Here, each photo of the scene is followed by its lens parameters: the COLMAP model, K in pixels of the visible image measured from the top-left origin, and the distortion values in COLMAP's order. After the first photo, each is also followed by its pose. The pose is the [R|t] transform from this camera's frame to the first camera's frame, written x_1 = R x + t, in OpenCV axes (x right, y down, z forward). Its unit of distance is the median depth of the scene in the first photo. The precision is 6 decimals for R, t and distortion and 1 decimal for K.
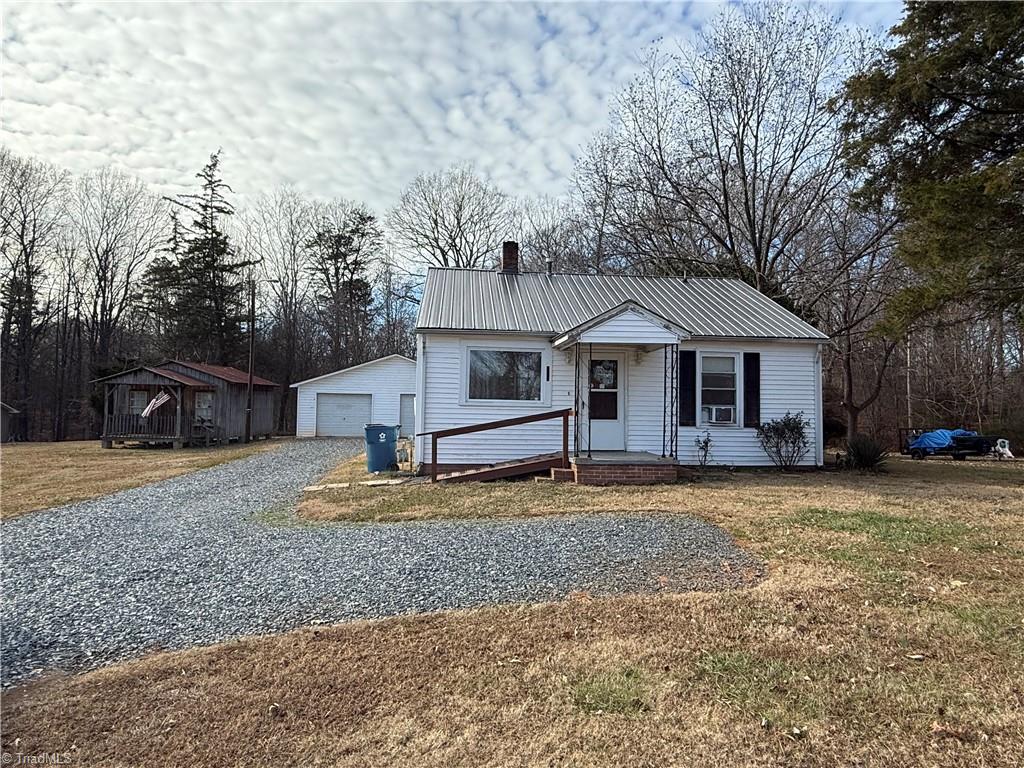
lens RADIAL K [[695.5, 0, 520.6], [0, 695.5, 381.9], [0, 0, 1]] dist [0.016136, 0.001804]
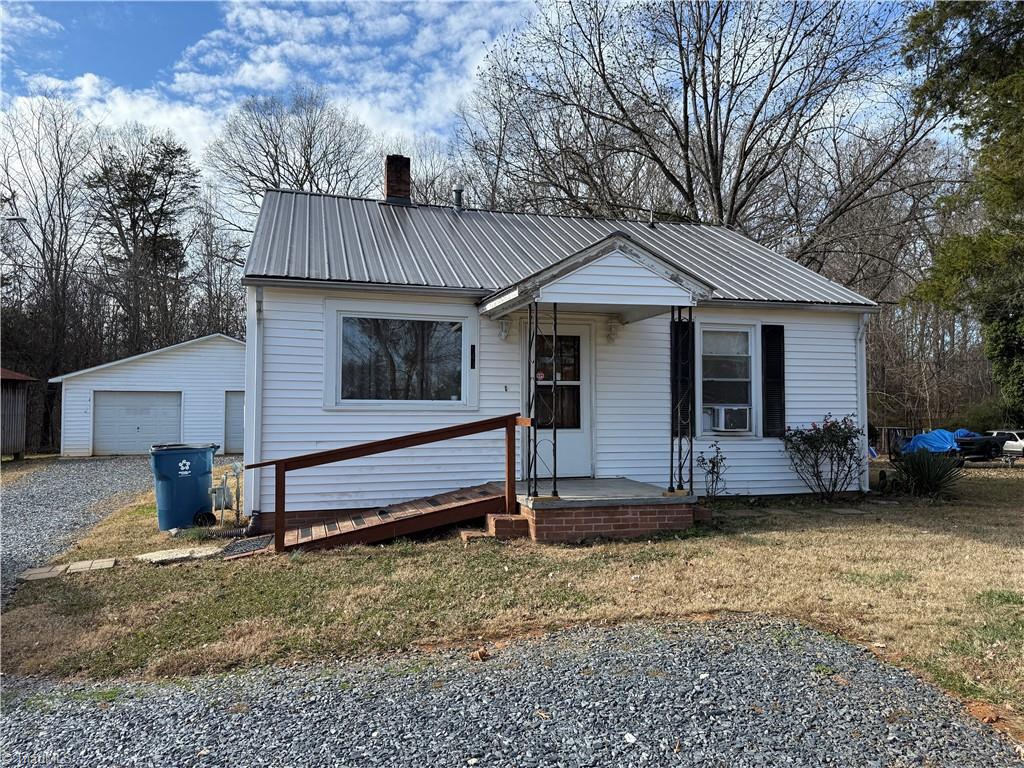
lens RADIAL K [[772.6, 0, 526.8], [0, 772.6, 379.4], [0, 0, 1]] dist [0.084657, -0.098385]
pose [[0.982047, -0.006444, 0.188526, -0.041605], [0.005249, 0.999963, 0.006837, 0.003921], [-0.188563, -0.005725, 0.982044, 0.309044]]
